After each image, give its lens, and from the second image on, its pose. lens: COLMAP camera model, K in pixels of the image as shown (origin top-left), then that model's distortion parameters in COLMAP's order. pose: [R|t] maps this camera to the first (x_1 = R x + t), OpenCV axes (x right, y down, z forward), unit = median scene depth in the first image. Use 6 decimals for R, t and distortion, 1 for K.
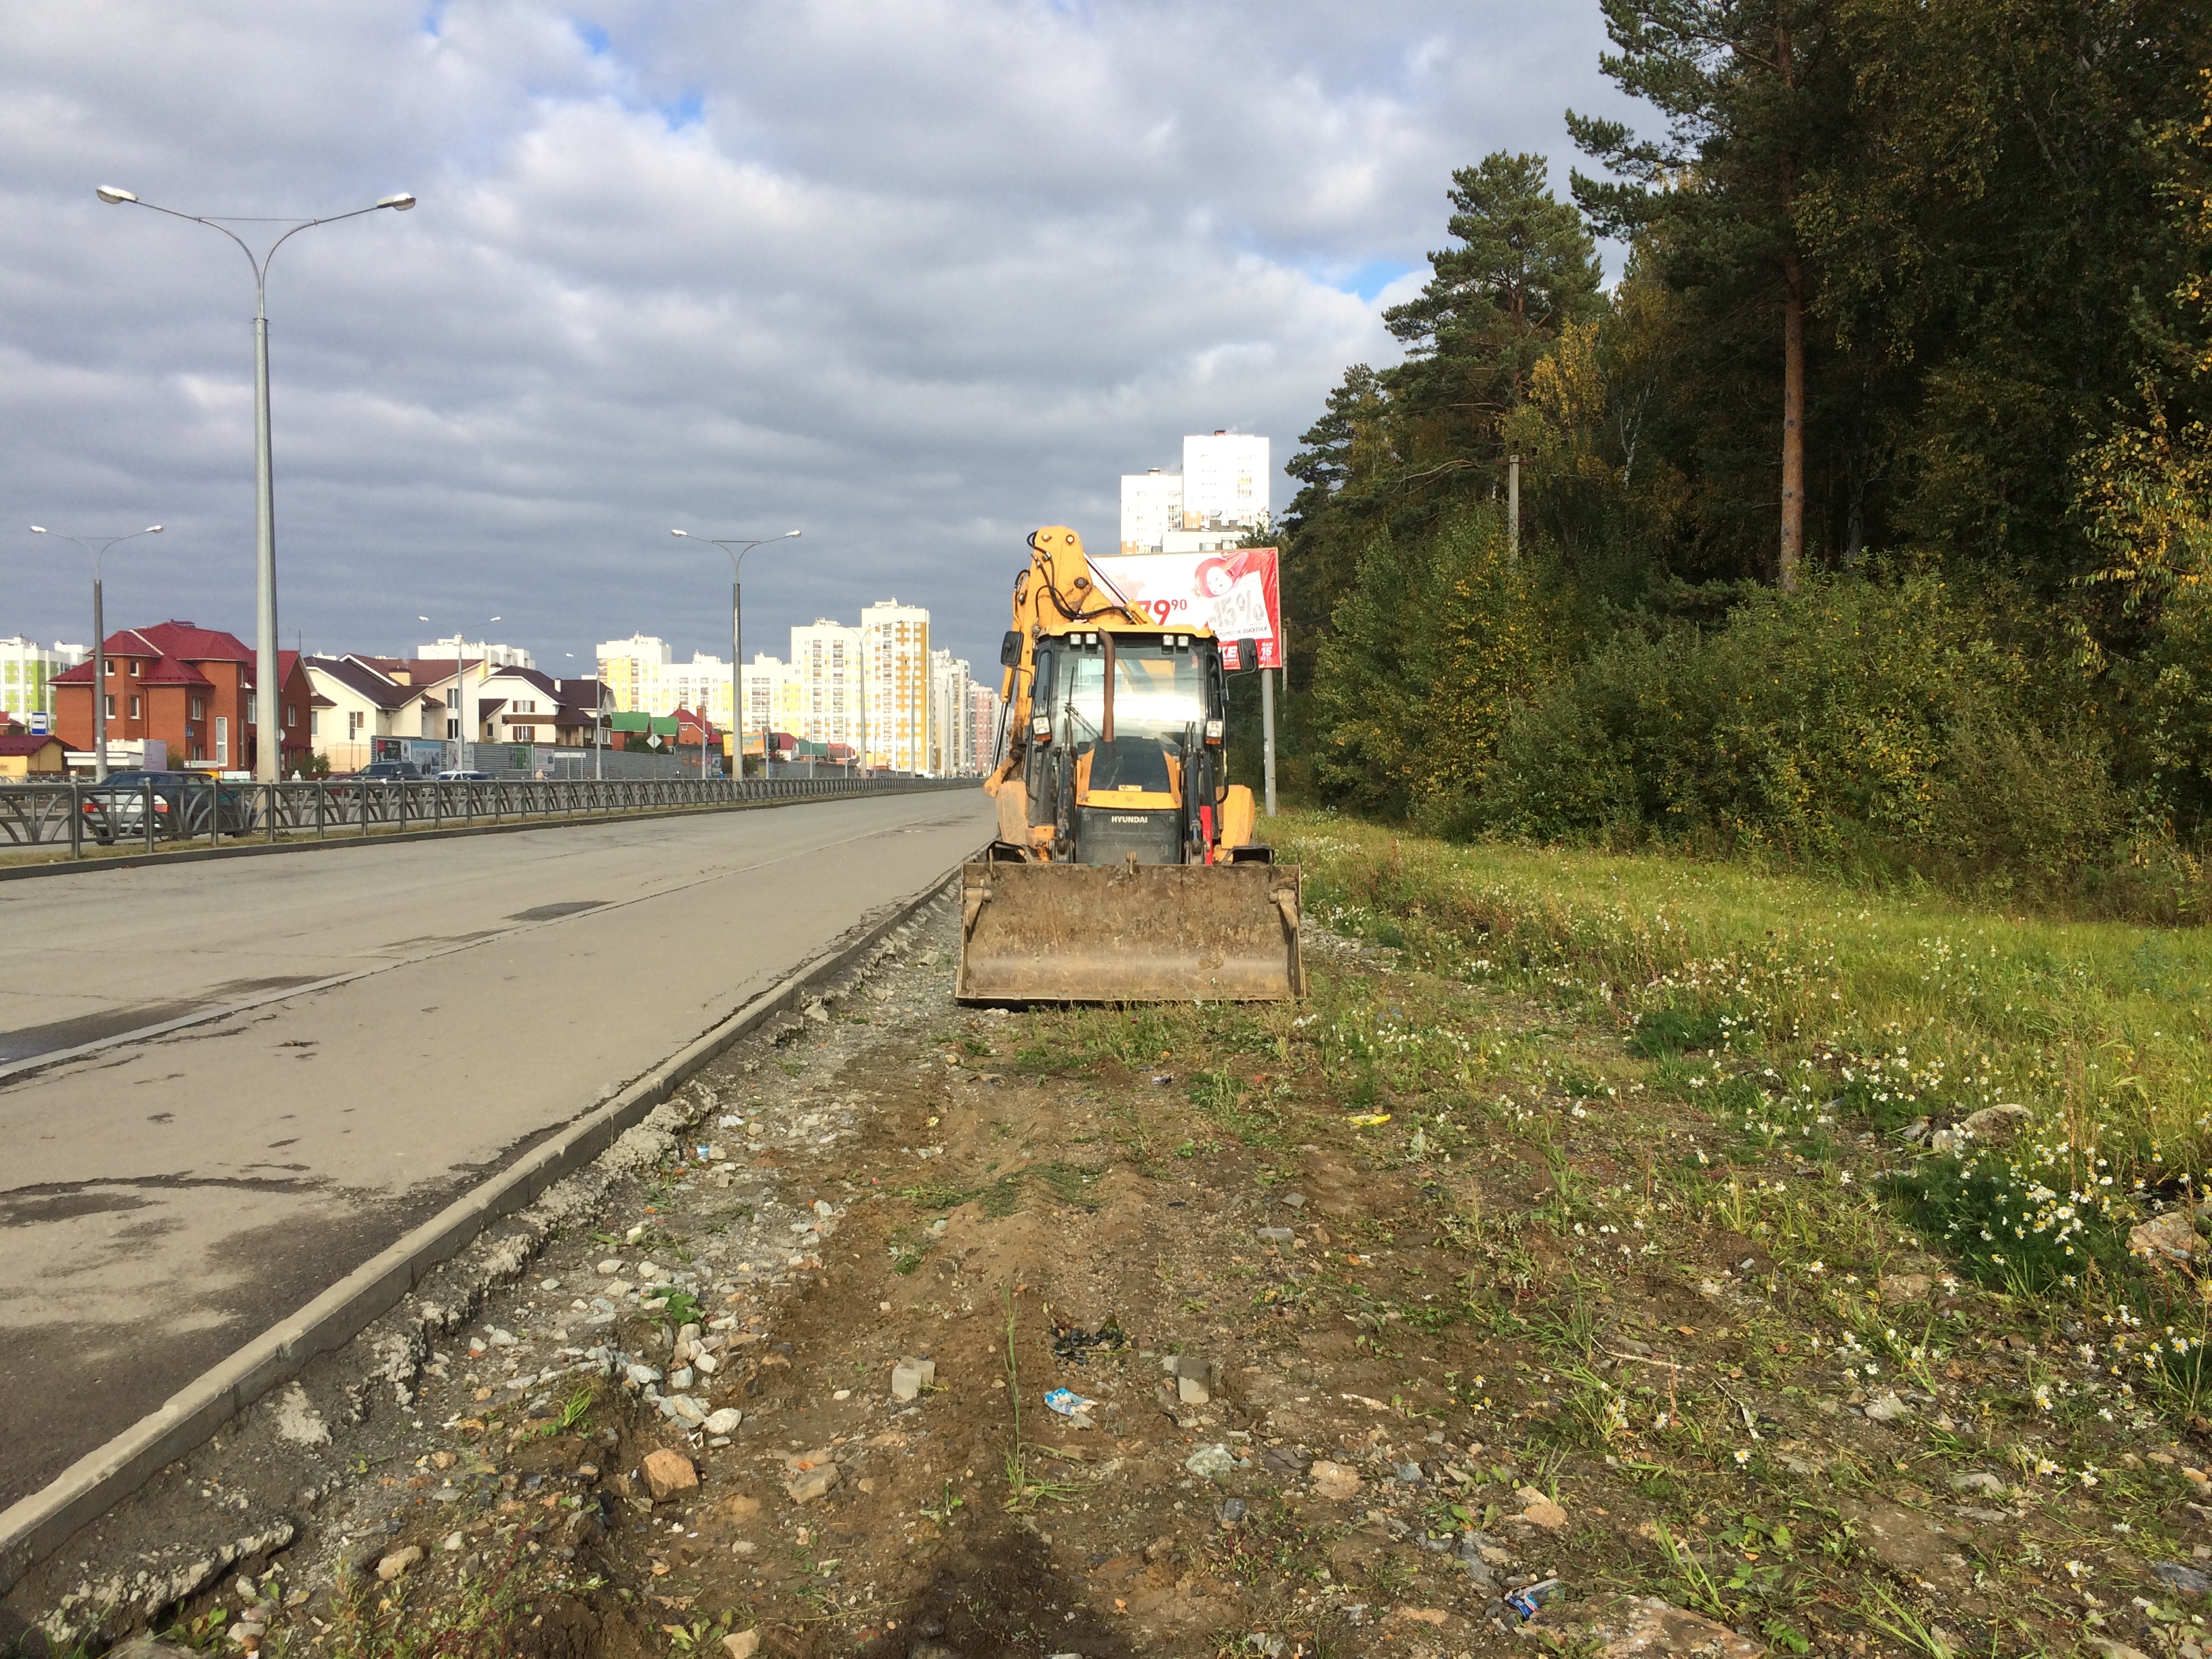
lens RADIAL K [[1869.7, 0, 1113.6], [0, 1869.7, 821.5], [0, 0, 1]] dist [0.055682, -0.019263]
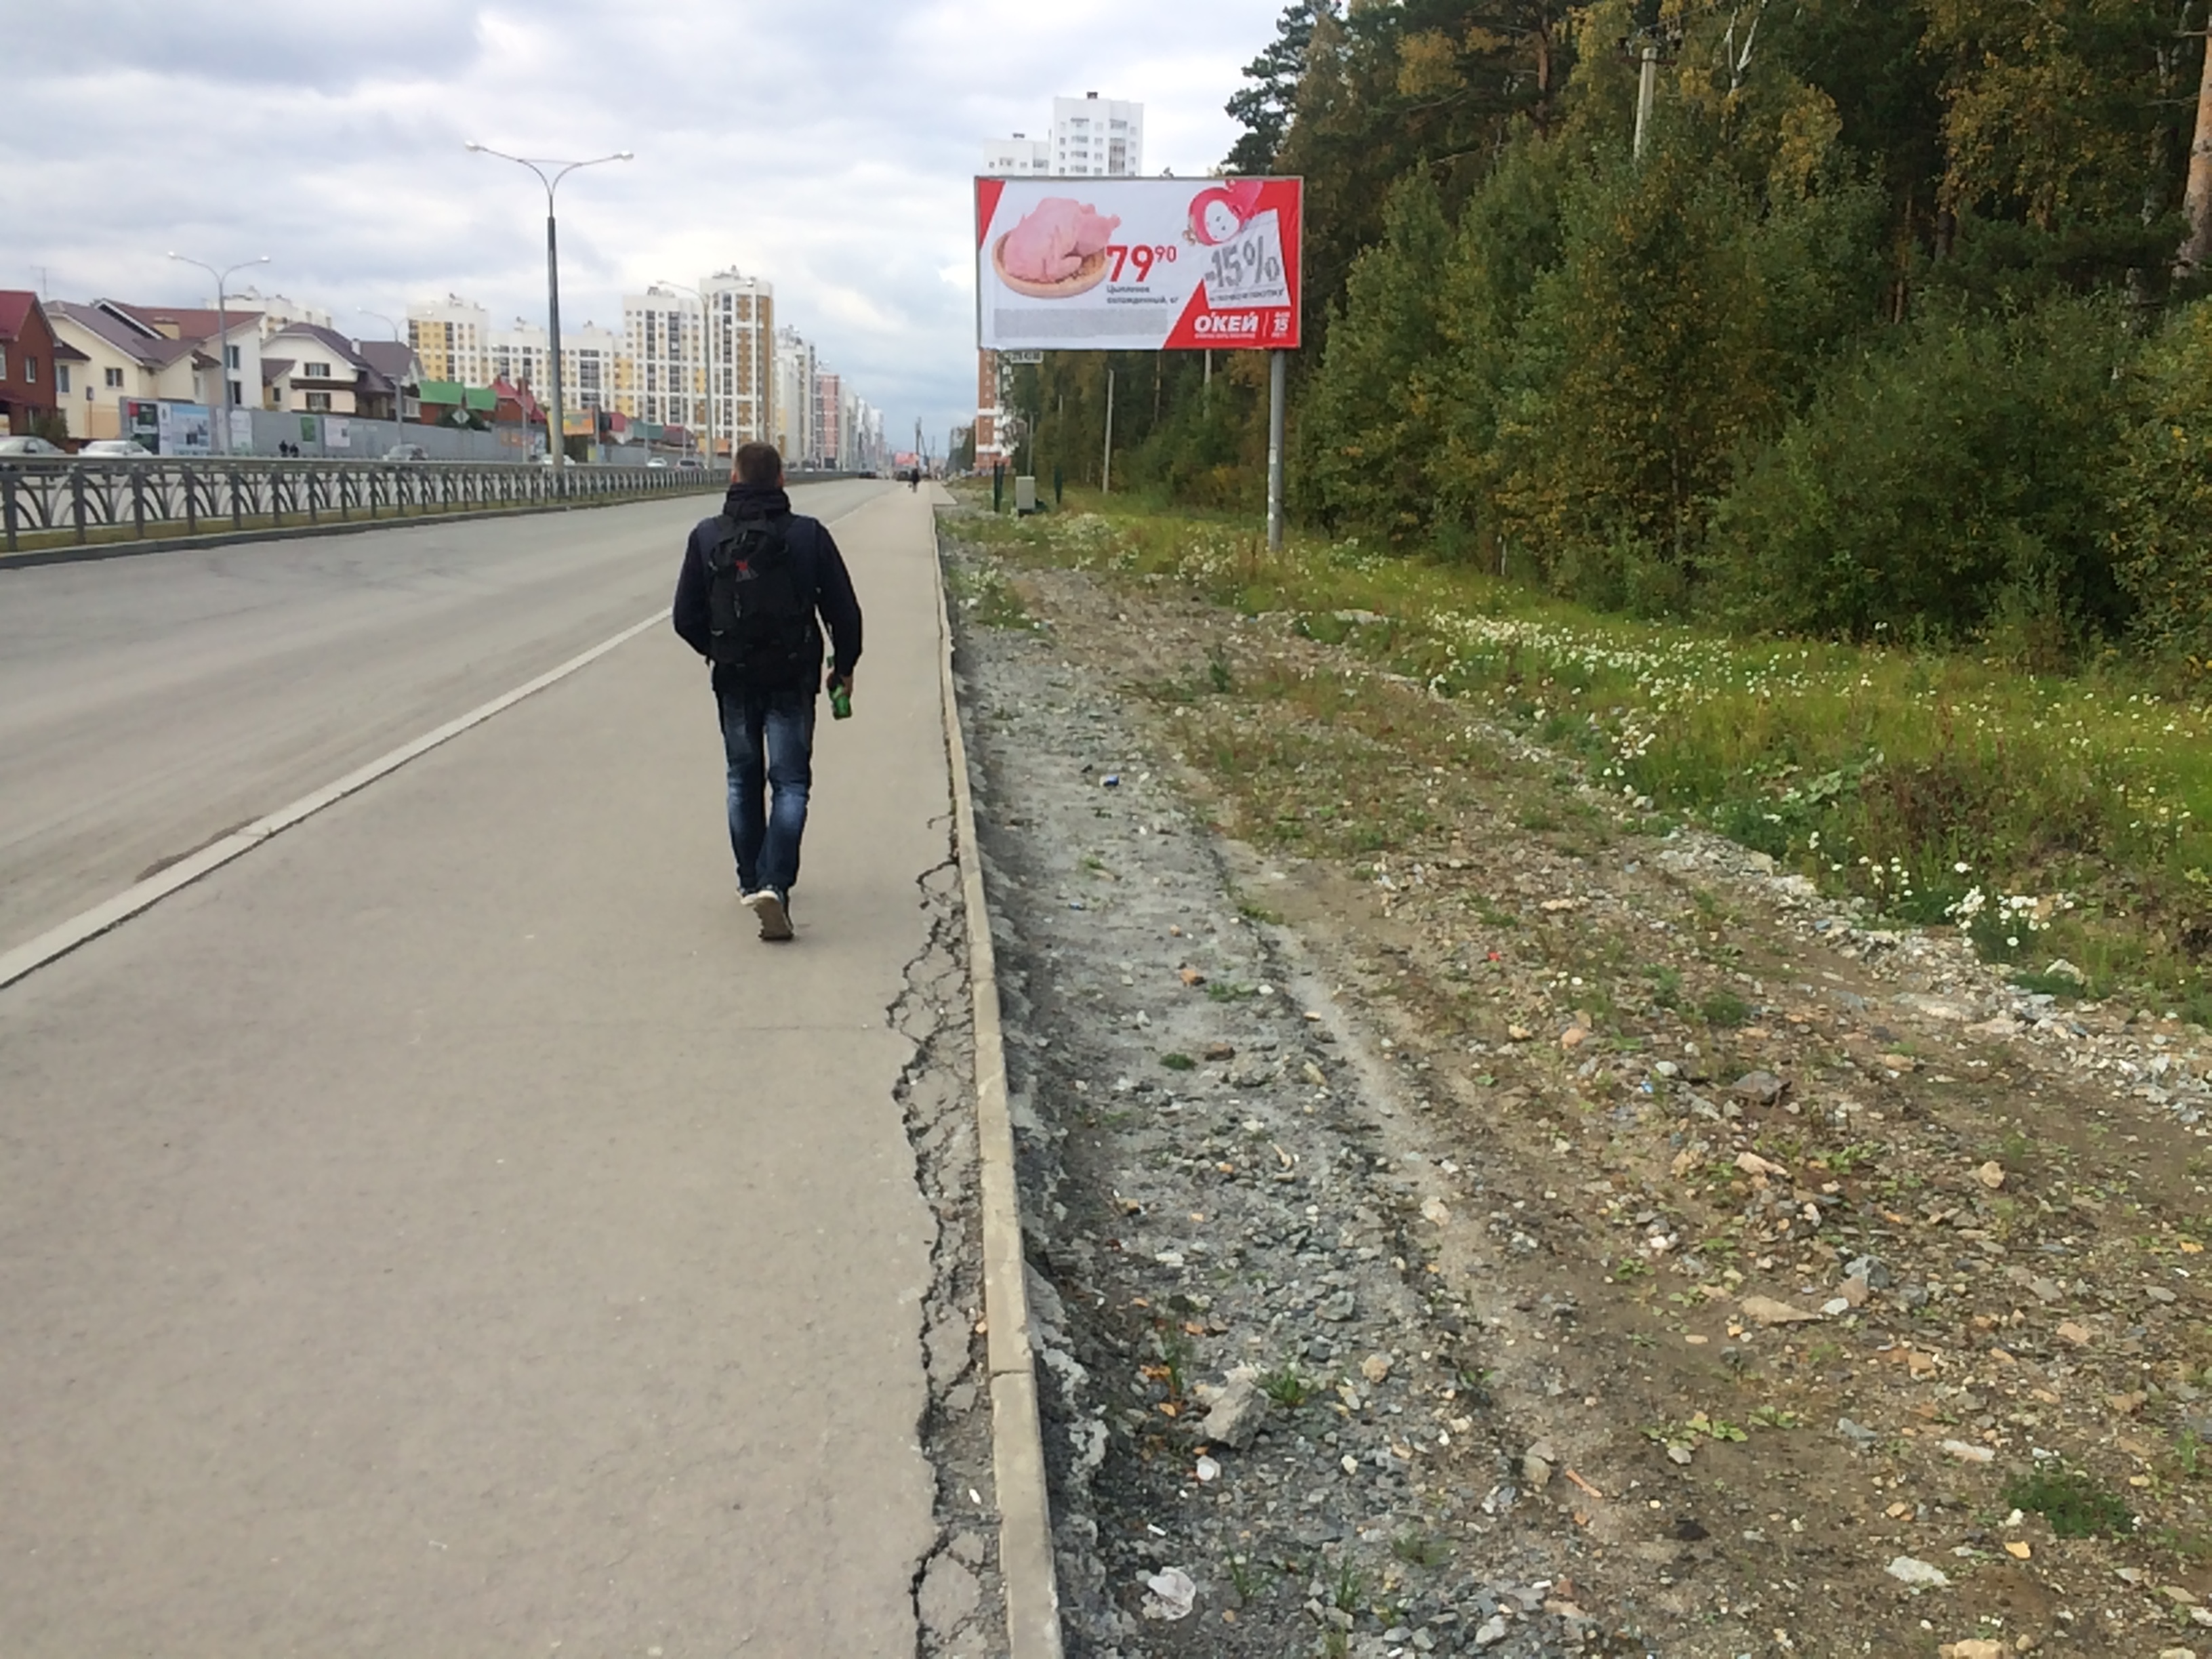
lens RADIAL K [[1869.7, 0, 1090.5], [0, 1869.7, 839.3], [0, 0, 1]] dist [0.055682, -0.019263]
pose [[0.997163, 0.018155, 0.073044, -0.009459], [-0.030186, 0.985470, 0.167145, -0.002921], [-0.068948, -0.168876, 0.983223, 0.055071]]
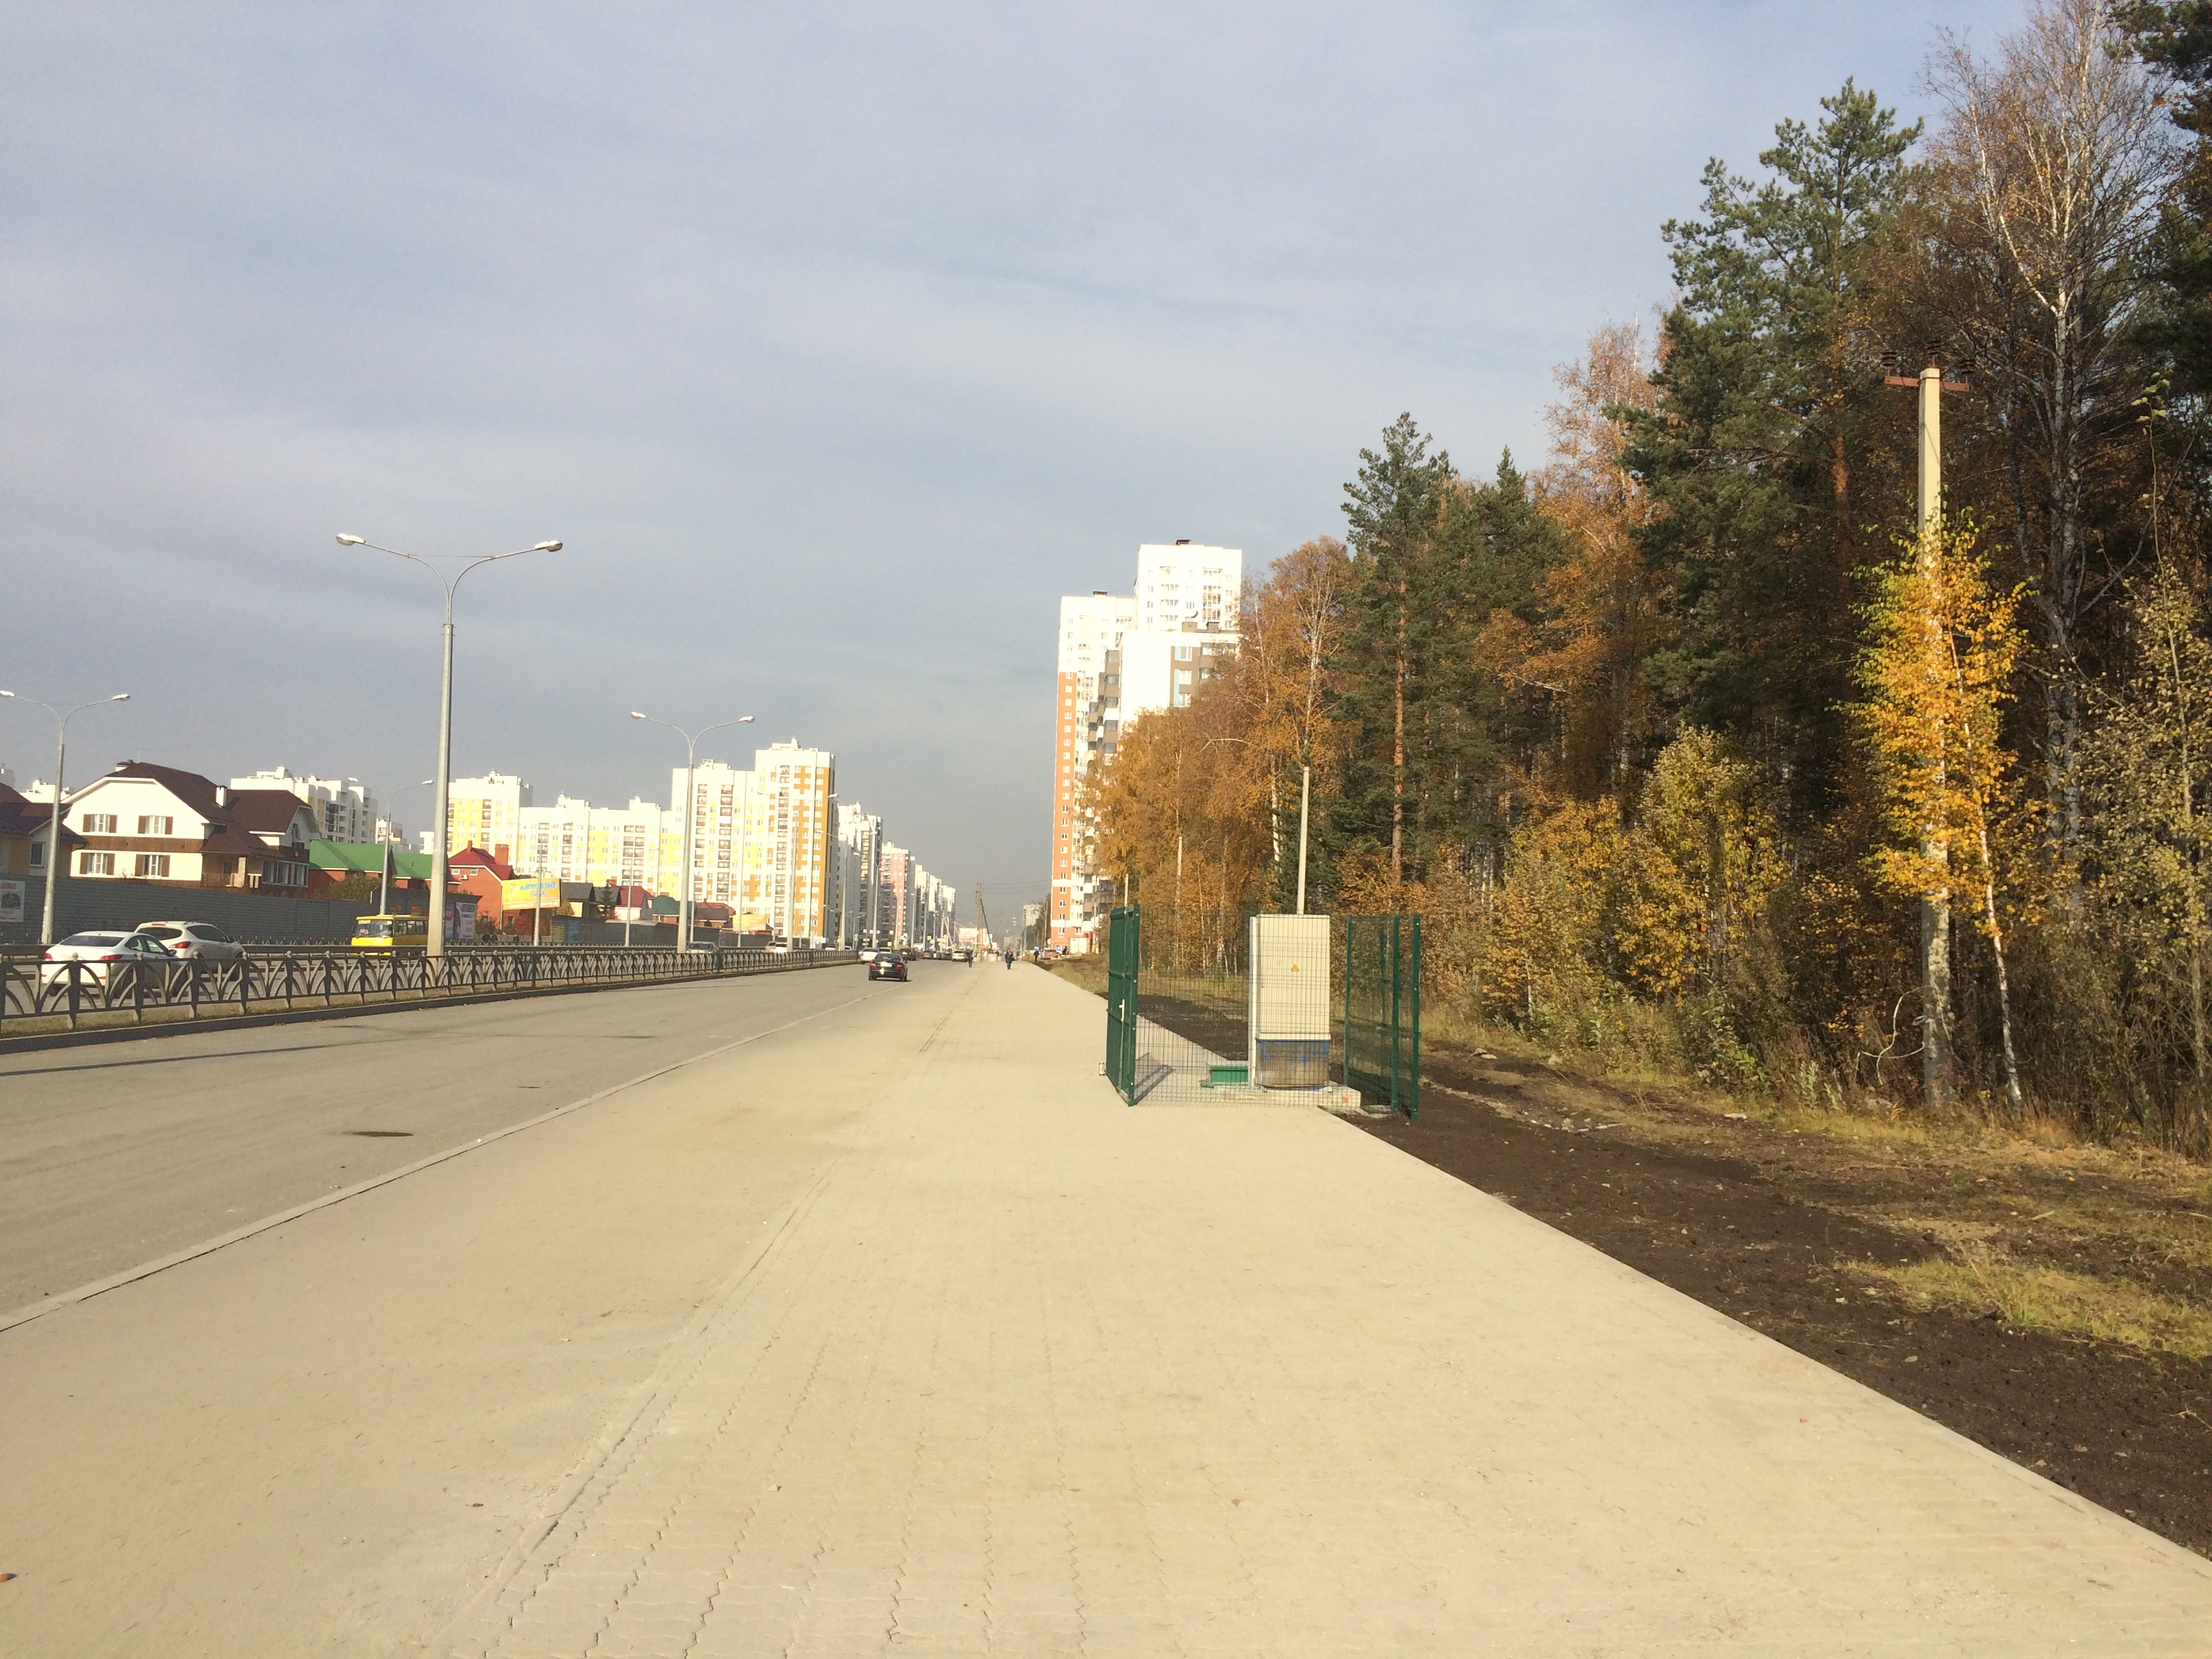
lens RADIAL K [[1869.7, 0, 1103.9], [0, 1869.7, 830.9], [0, 0, 1]] dist [0.055682, -0.019263]
pose [[0.999319, 0.025841, 0.026349, 0.012840], [-0.023419, 0.995809, -0.088406, -0.006468], [-0.028523, 0.087729, 0.995736, 0.304439]]
